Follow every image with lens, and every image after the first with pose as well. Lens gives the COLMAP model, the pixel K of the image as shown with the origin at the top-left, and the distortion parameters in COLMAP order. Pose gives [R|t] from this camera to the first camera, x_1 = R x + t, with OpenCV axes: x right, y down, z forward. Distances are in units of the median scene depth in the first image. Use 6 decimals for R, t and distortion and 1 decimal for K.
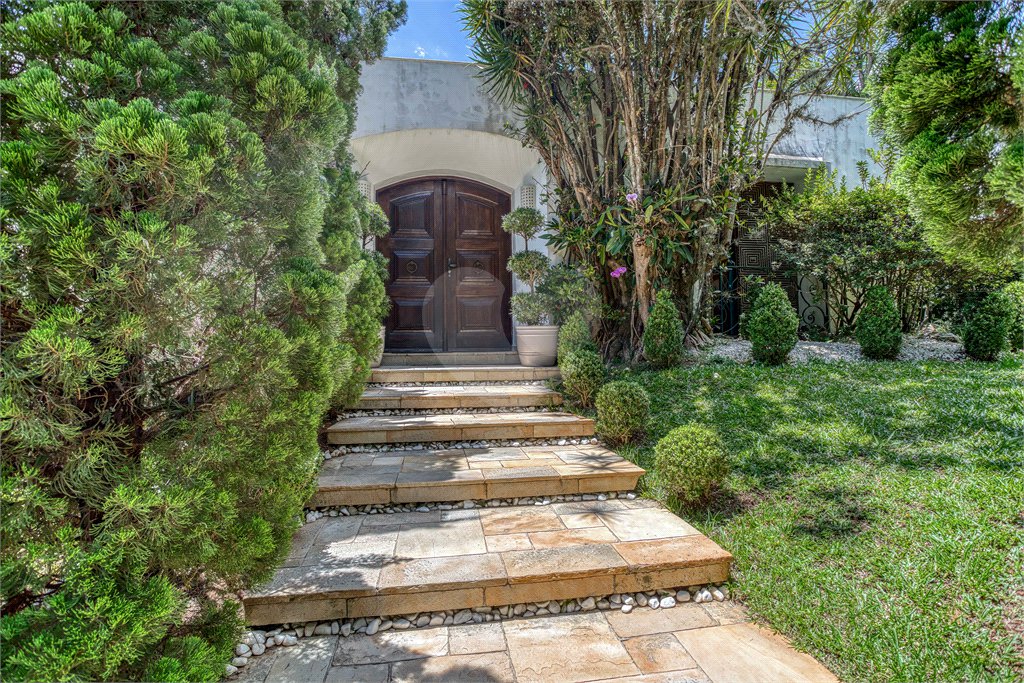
lens RADIAL K [[499.2, 0, 507.3], [0, 499.2, 343.0], [0, 0, 1]] dist [-0.068132, 0.036684]
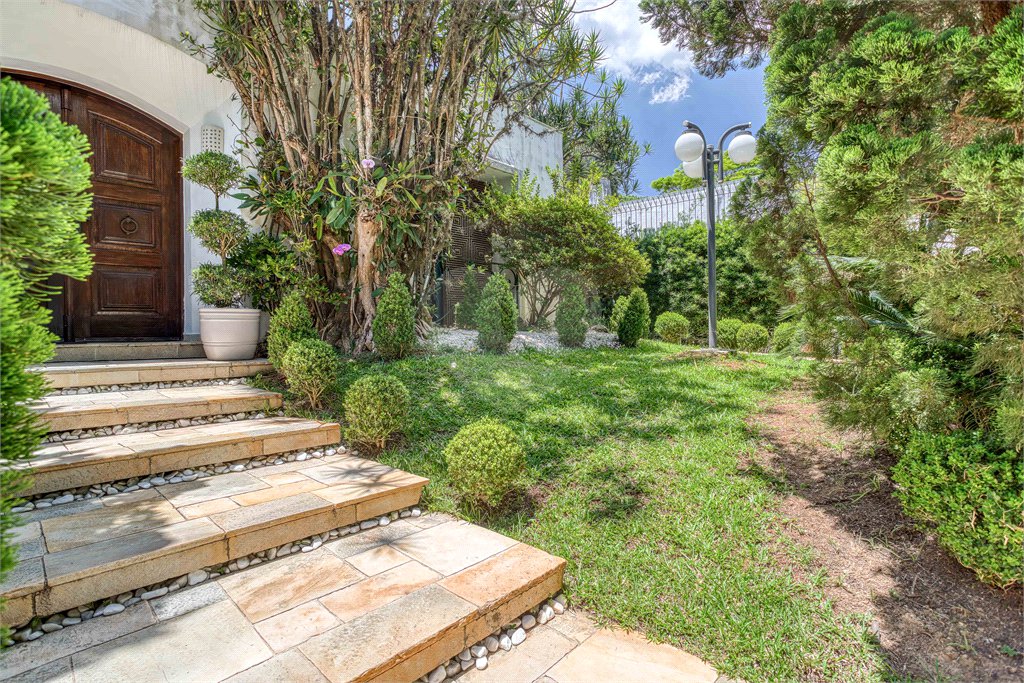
lens RADIAL K [[499.2, 0, 507.3], [0, 499.2, 343.0], [0, 0, 1]] dist [-0.068132, 0.036684]
pose [[0.786656, -0.006287, 0.617359, -0.115596], [-0.006180, 0.999818, 0.018057, 0.005066], [-0.617360, -0.018020, 0.786474, 0.200181]]
